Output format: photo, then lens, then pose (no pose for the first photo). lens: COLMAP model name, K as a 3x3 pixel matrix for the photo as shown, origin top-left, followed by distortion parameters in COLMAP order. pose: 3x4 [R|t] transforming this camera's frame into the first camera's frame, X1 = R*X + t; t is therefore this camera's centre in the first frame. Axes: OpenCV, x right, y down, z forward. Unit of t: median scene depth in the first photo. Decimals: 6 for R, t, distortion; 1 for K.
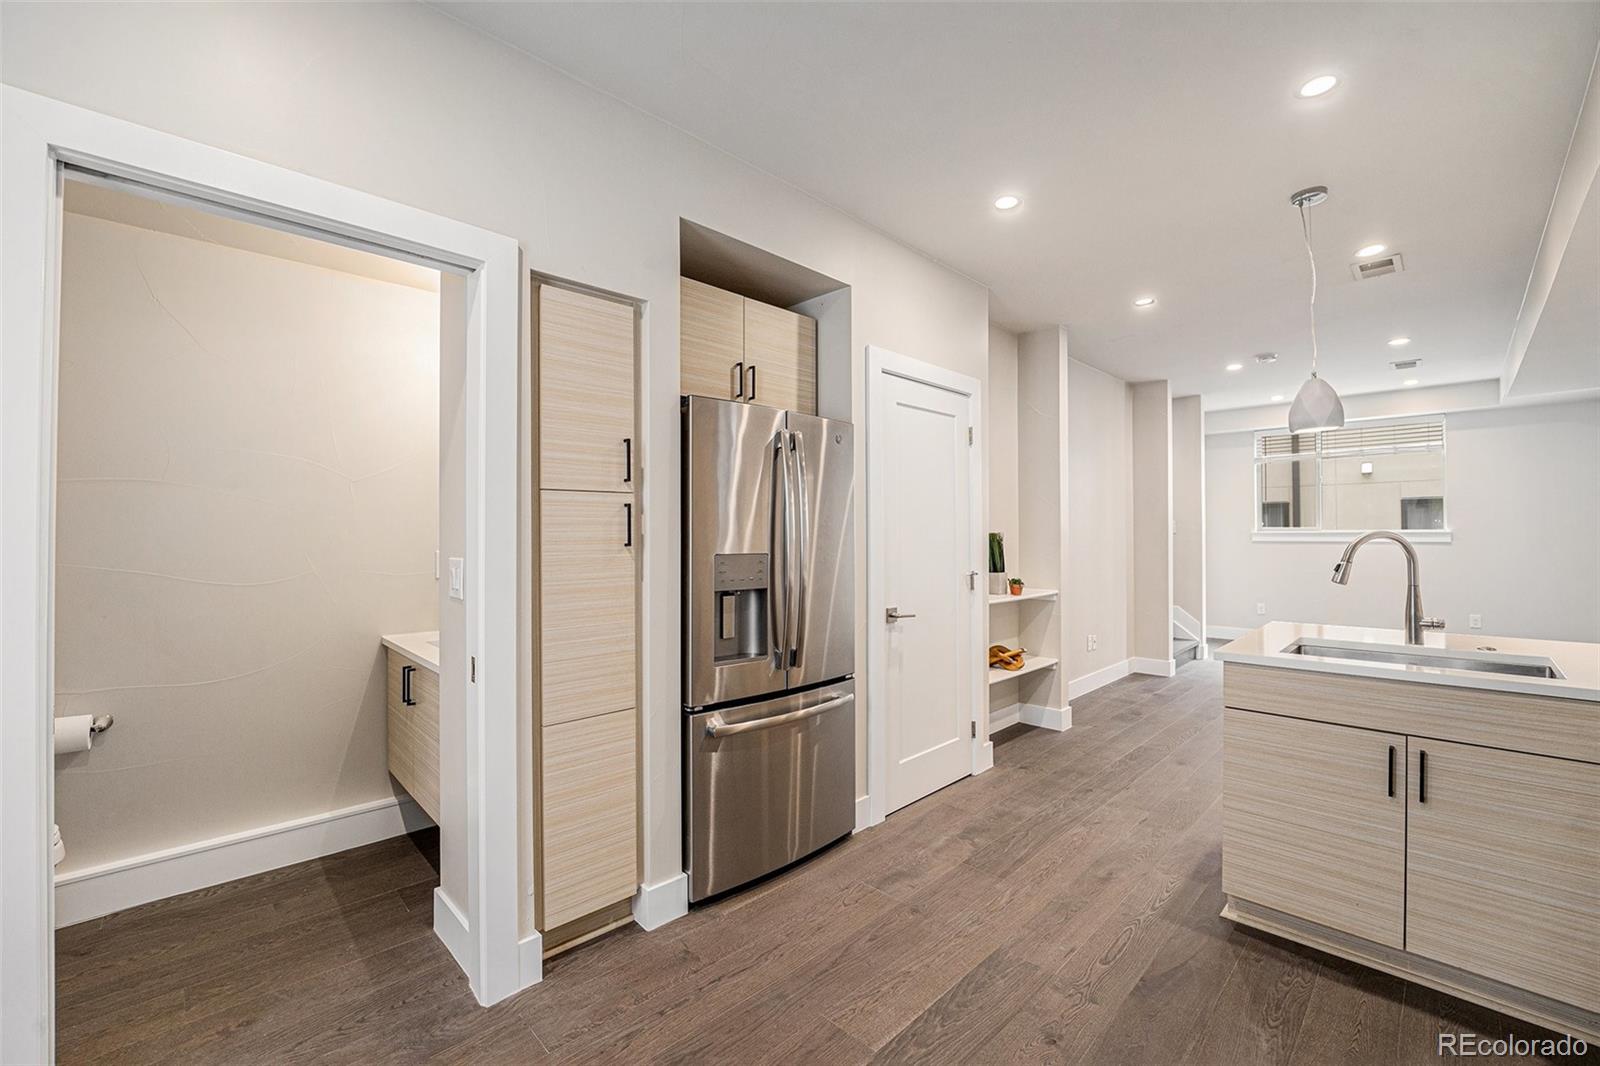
lens RADIAL K [[647.8, 0, 798.3], [0, 647.8, 533.5], [0, 0, 1]] dist [-0.005244, -0.000358]
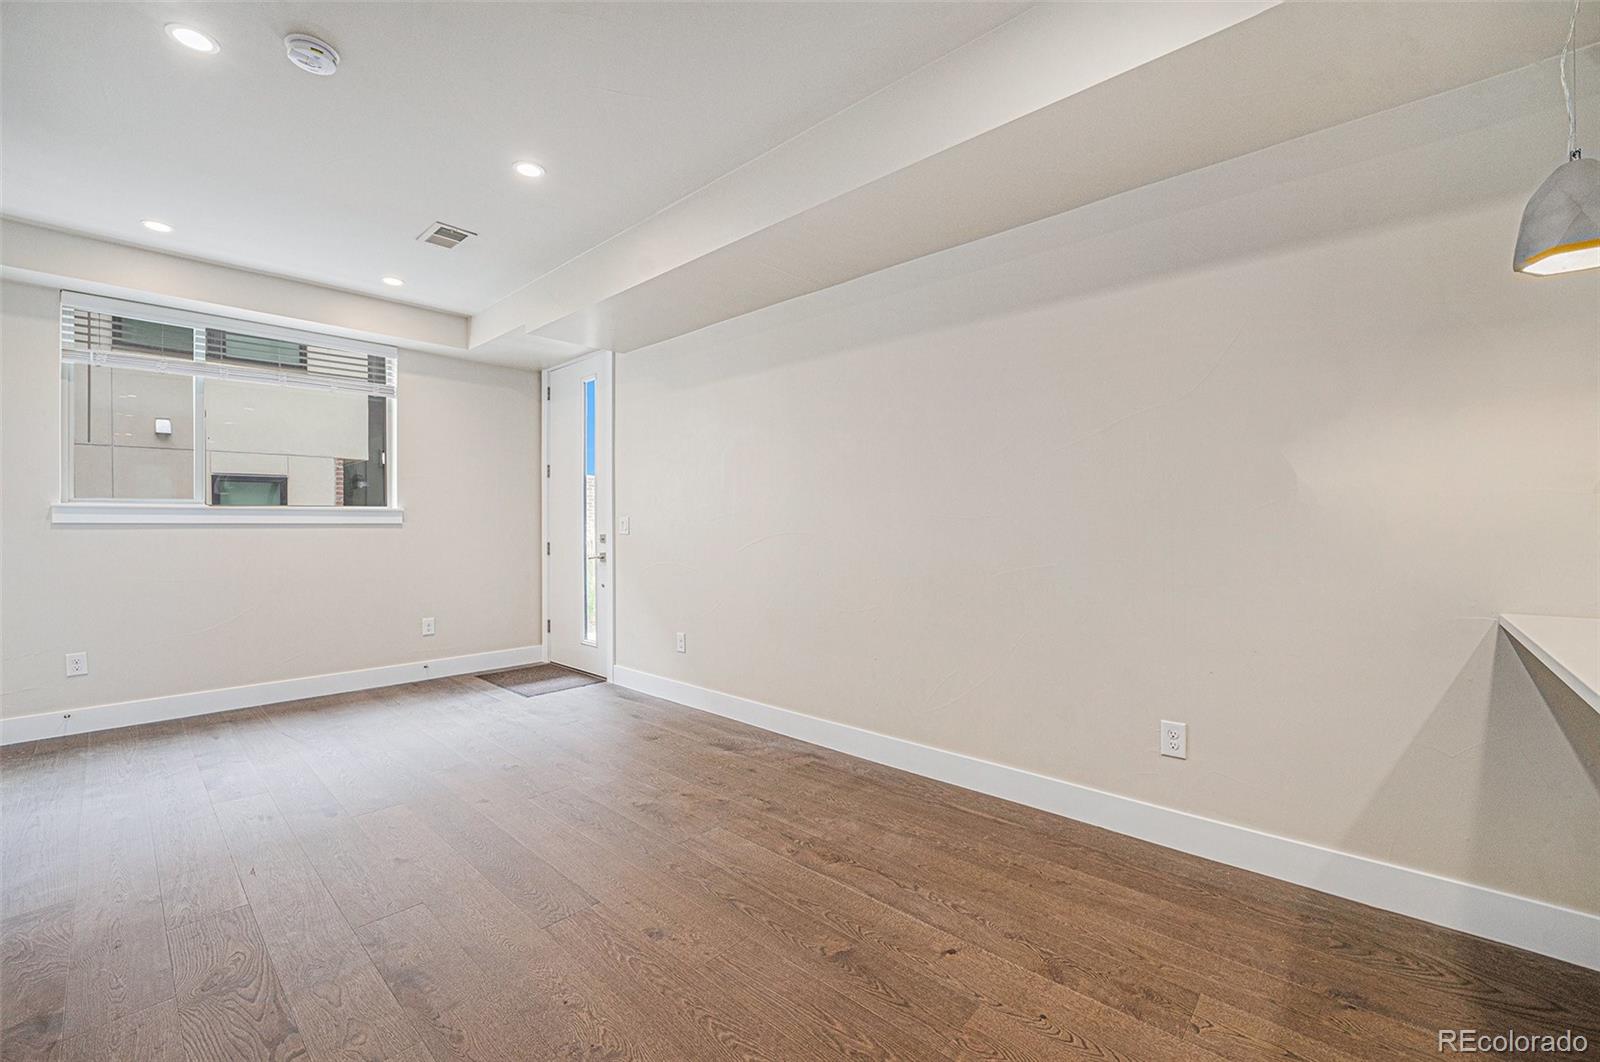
lens RADIAL K [[647.8, 0, 799.7], [0, 647.8, 533.0], [0, 0, 1]] dist [-0.005244, -0.000358]
pose [[-0.040407, -0.003380, 0.999178, 0.207293], [-0.001738, 0.999993, 0.003312, 0.016712], [-0.999182, -0.001602, -0.040412, 0.468685]]
